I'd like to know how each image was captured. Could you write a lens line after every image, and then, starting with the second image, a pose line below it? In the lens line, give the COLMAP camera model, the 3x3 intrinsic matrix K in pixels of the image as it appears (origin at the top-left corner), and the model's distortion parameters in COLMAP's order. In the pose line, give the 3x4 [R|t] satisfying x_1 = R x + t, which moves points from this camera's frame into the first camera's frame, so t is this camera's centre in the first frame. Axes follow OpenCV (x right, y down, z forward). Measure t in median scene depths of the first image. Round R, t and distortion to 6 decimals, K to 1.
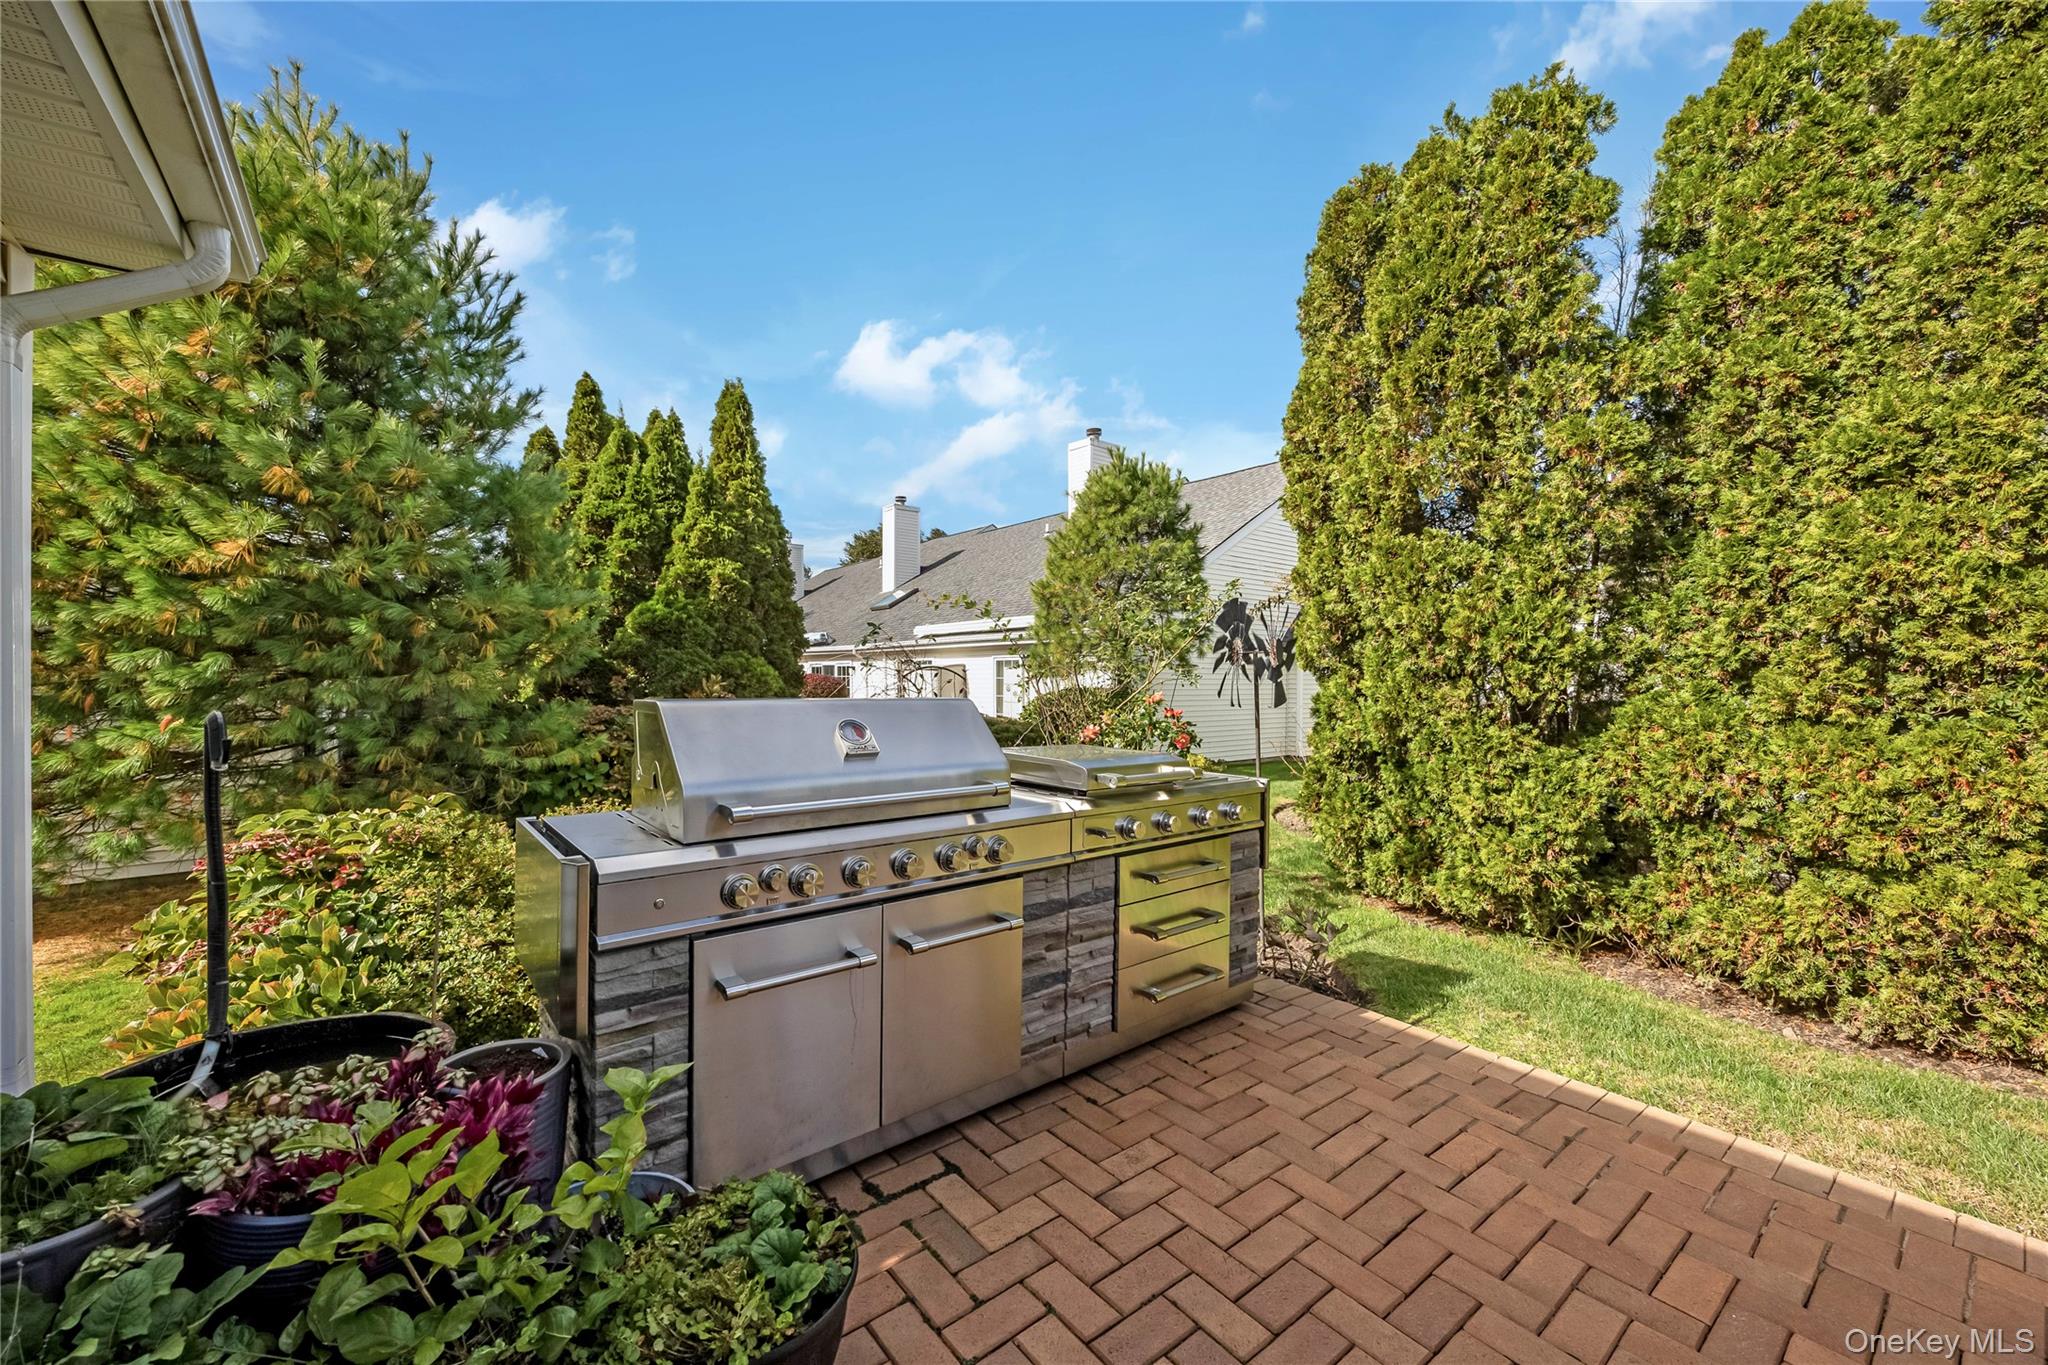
lens RADIAL K [[831.0, 0, 956.9], [0, 831.0, 689.2], [0, 0, 1]] dist [-0.007208, 0.000009]
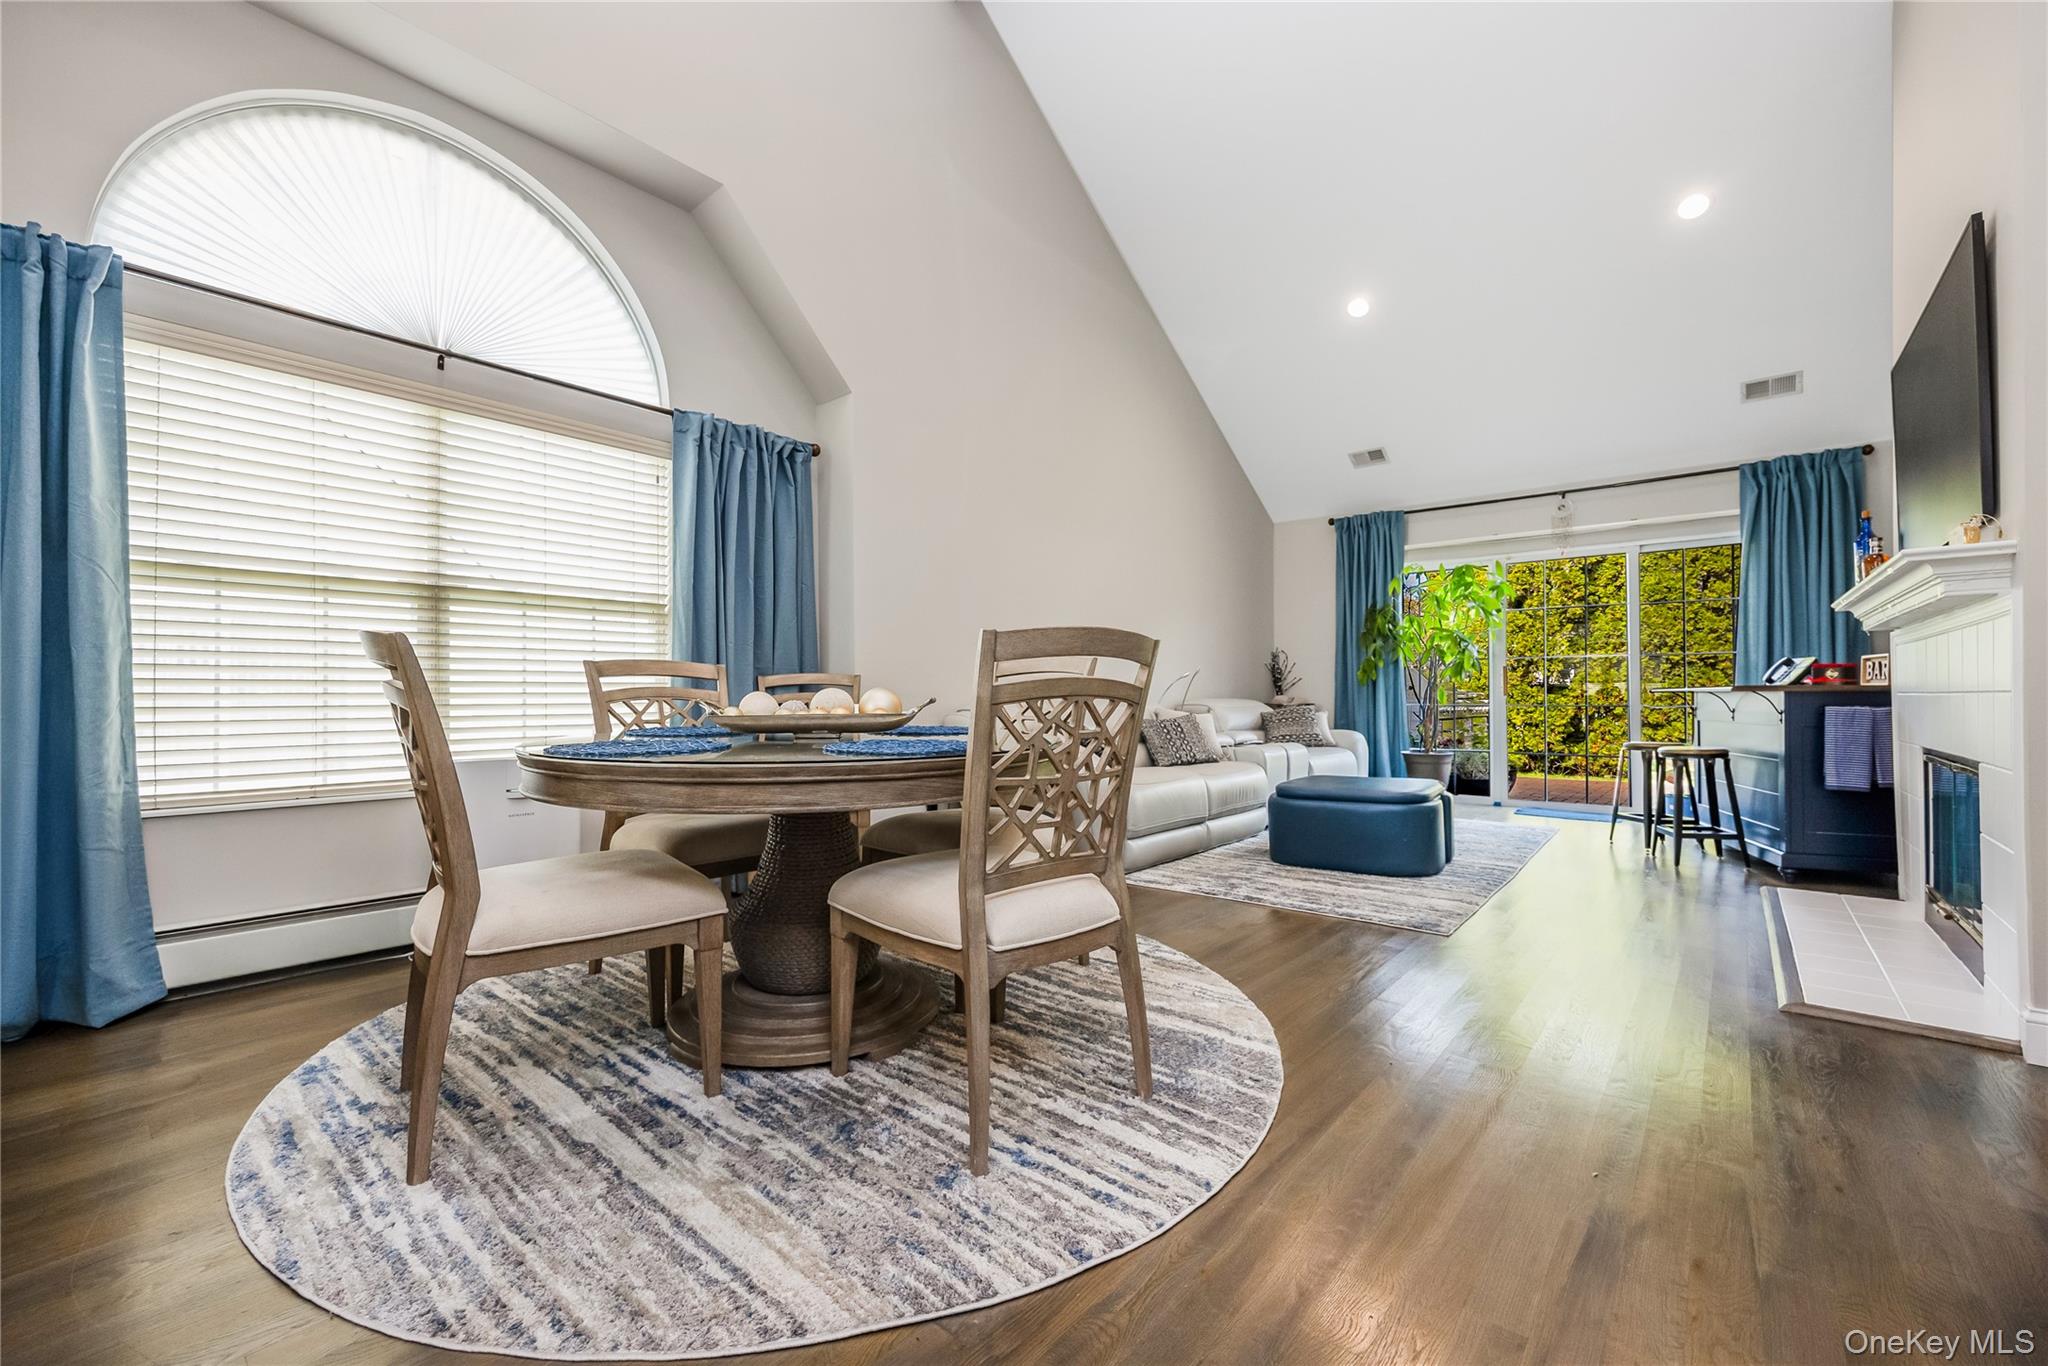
lens RADIAL K [[831.0, 0, 1020.6], [0, 831.0, 685.1], [0, 0, 1]] dist [-0.007208, 0.000009]
pose [[0.973250, -0.030912, 0.227661, -1.688414], [0.032876, 0.999448, -0.004836, -0.001754], [-0.227385, 0.012191, 0.973729, -1.303036]]
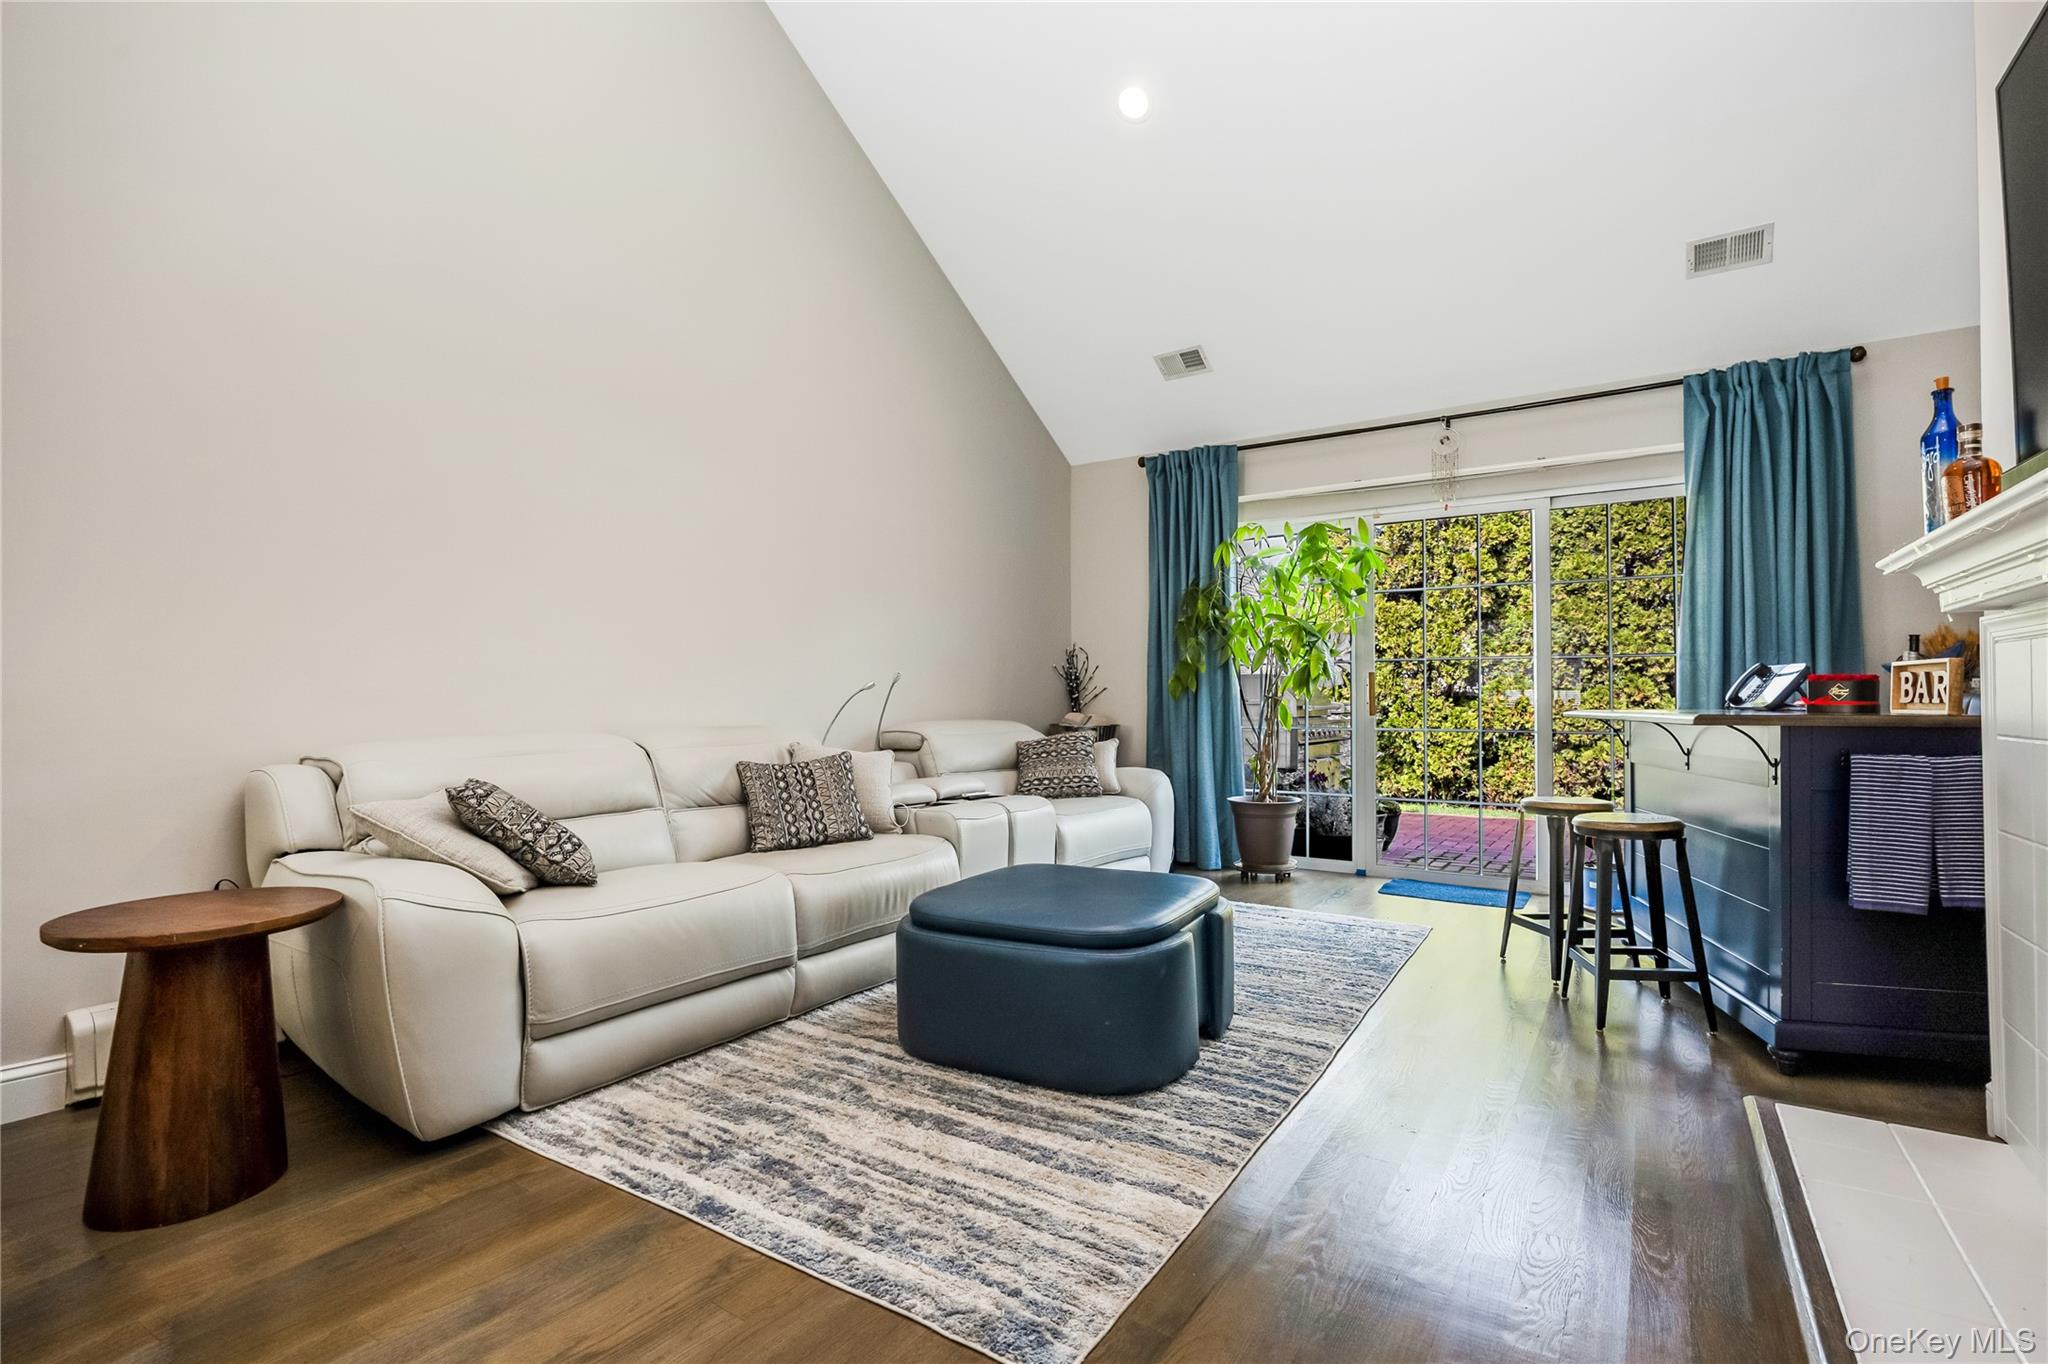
lens RADIAL K [[940.5, 0, 1029.4], [0, 940.5, 685.6], [0, 0, 1]] dist [-0.022086, -0.000445]
pose [[0.937798, -0.027886, 0.346059, -1.235809], [0.030937, 0.999516, -0.003295, -0.008538], [-0.345800, 0.013797, 0.938207, -0.940636]]
